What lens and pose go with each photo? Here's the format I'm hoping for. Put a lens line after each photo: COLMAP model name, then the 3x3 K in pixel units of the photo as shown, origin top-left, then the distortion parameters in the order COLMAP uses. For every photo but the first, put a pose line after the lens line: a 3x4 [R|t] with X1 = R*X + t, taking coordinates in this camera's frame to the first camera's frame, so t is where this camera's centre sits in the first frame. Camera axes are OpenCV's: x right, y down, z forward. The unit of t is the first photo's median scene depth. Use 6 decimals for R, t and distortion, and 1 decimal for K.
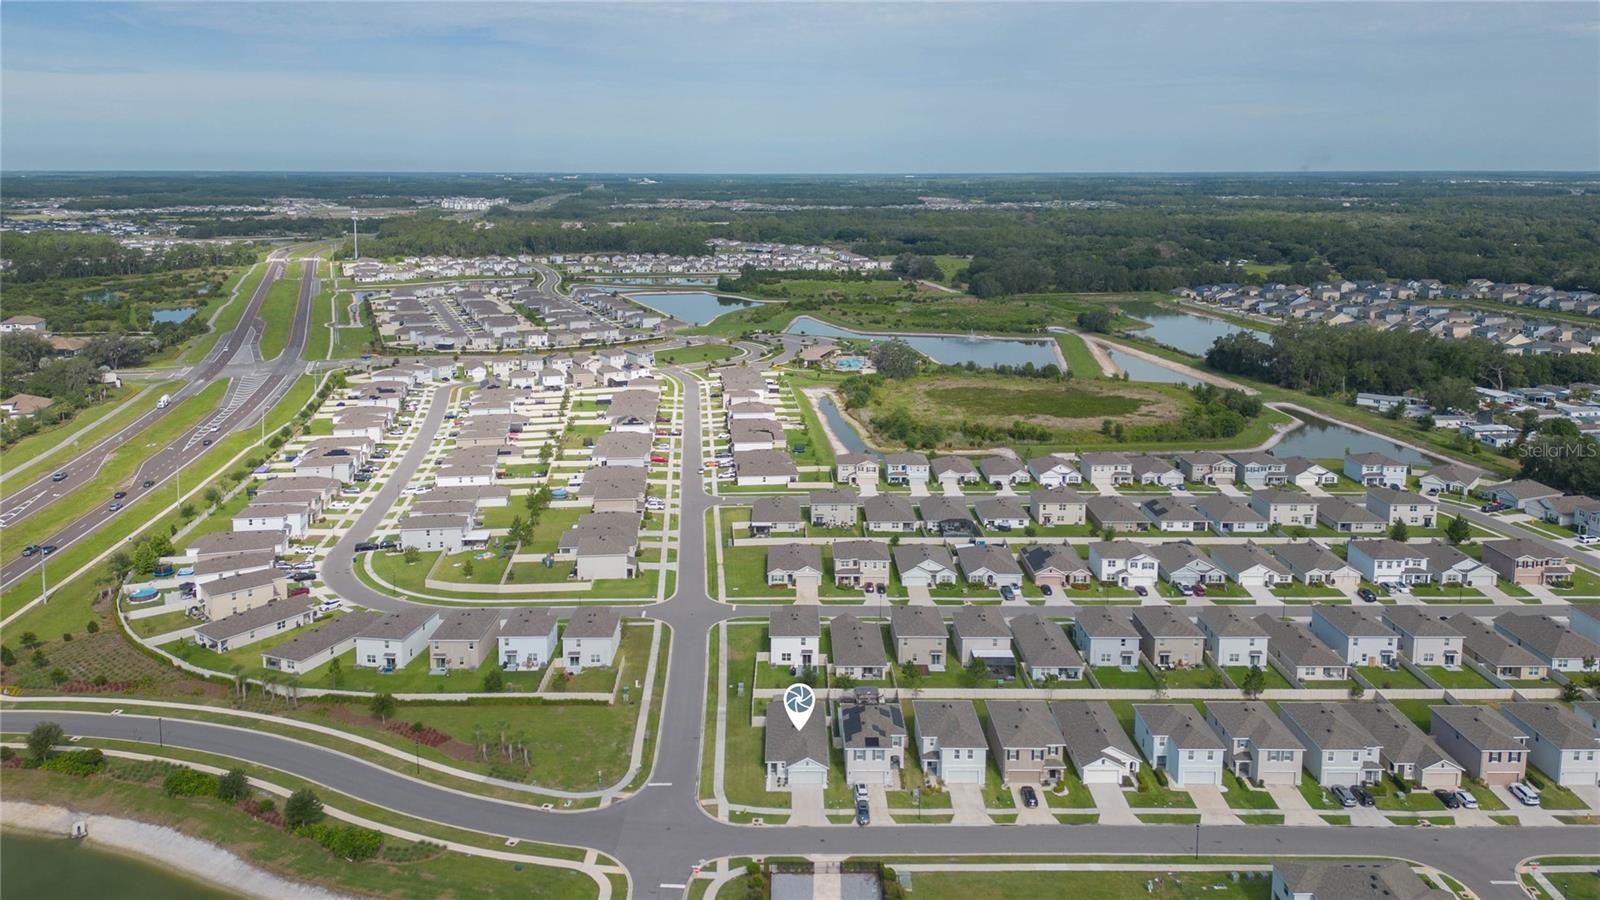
lens RADIAL K [[1130.2, 0, 788.6], [0, 1130.2, 473.9], [0, 0, 1]] dist [0.107045, -0.117355]
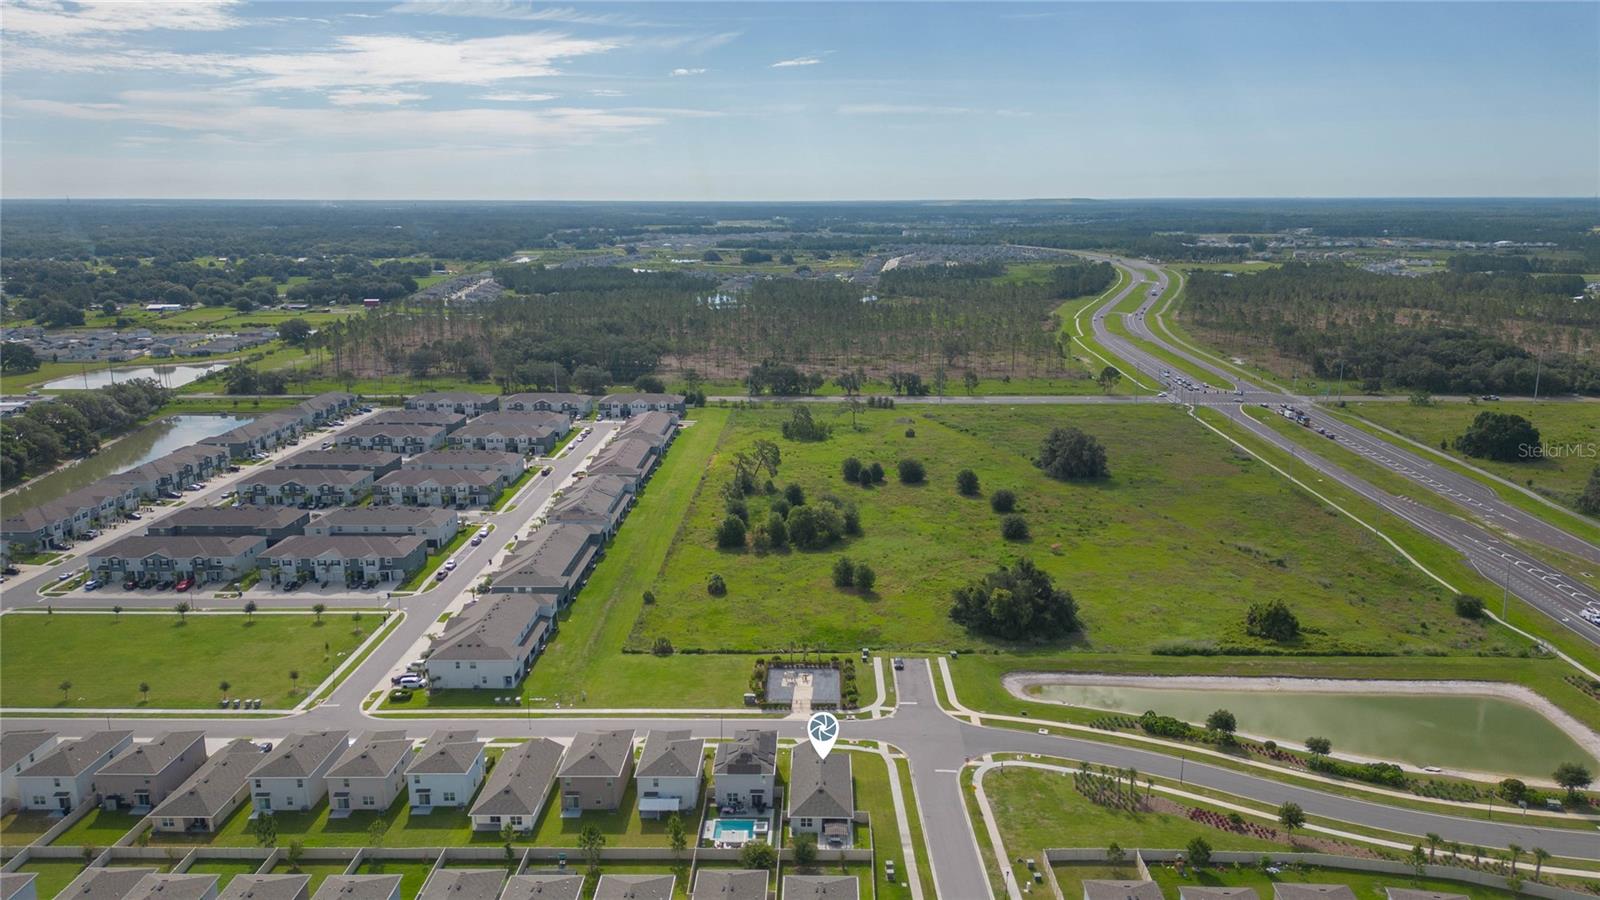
lens RADIAL K [[1069.6, 0, 810.5], [0, 1069.6, 494.5], [0, 0, 1]] dist [0.101001, -0.097342]
pose [[-0.999892, -0.005465, 0.013657, 0.003323], [0.002235, 0.861198, 0.508265, -0.333915], [-0.014539, 0.508241, -0.861092, 1.219074]]
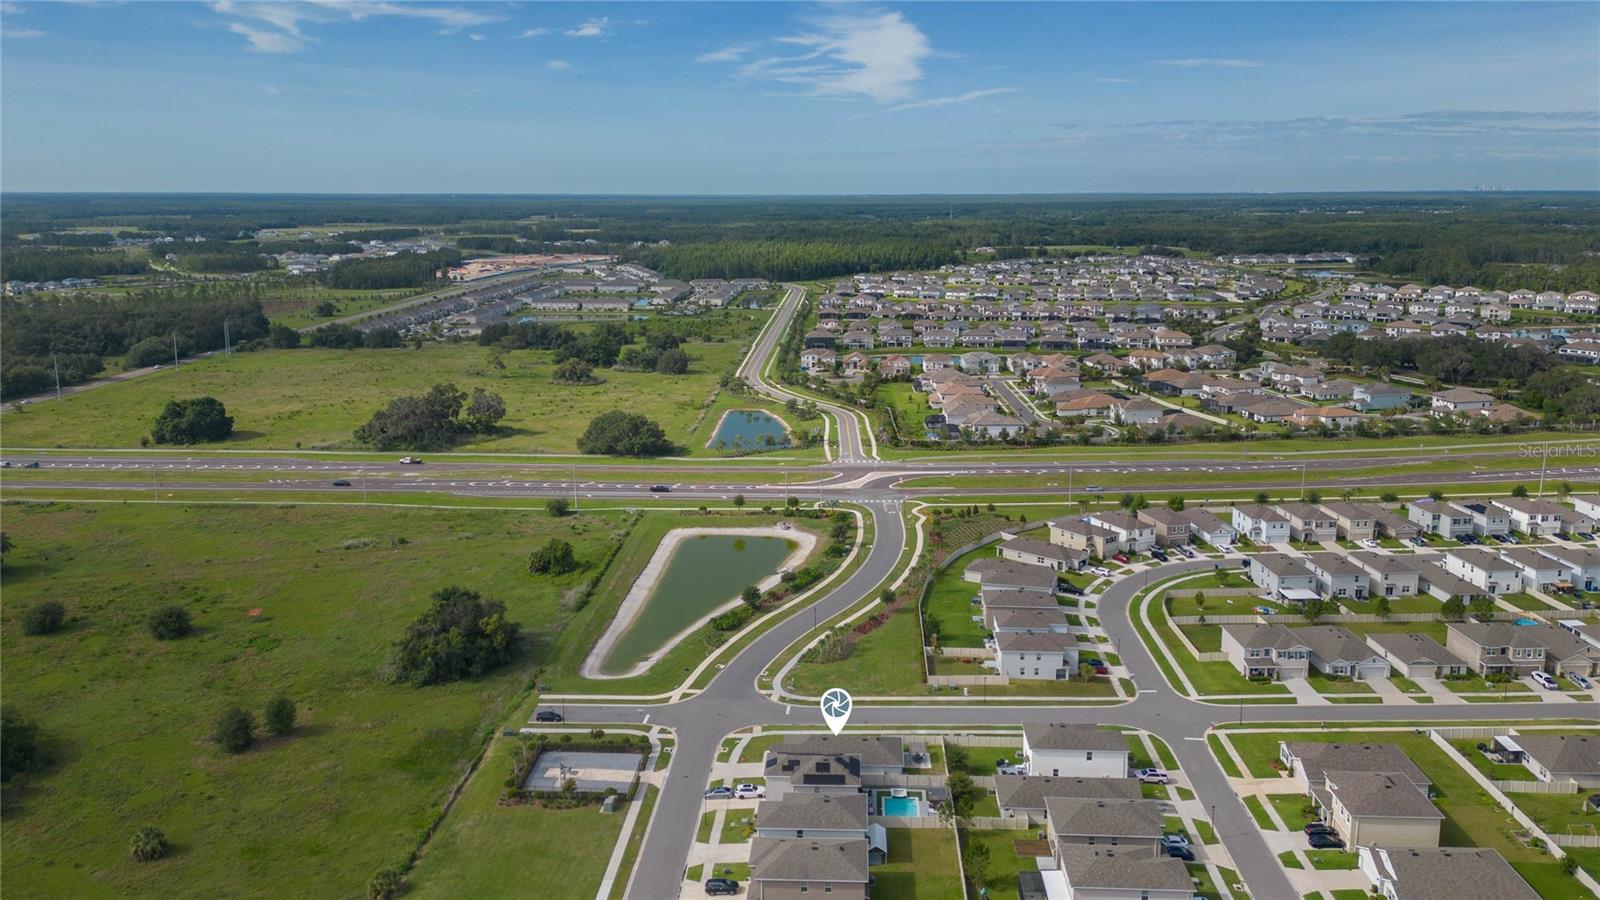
lens RADIAL K [[1130.2, 0, 788.6], [0, 1130.2, 473.9], [0, 0, 1]] dist [0.107045, -0.117355]
pose [[-0.068162, 0.241774, -0.967935, 0.672021], [-0.256185, 0.933419, 0.251193, -0.175245], [0.964222, 0.265092, -0.001685, 0.650512]]
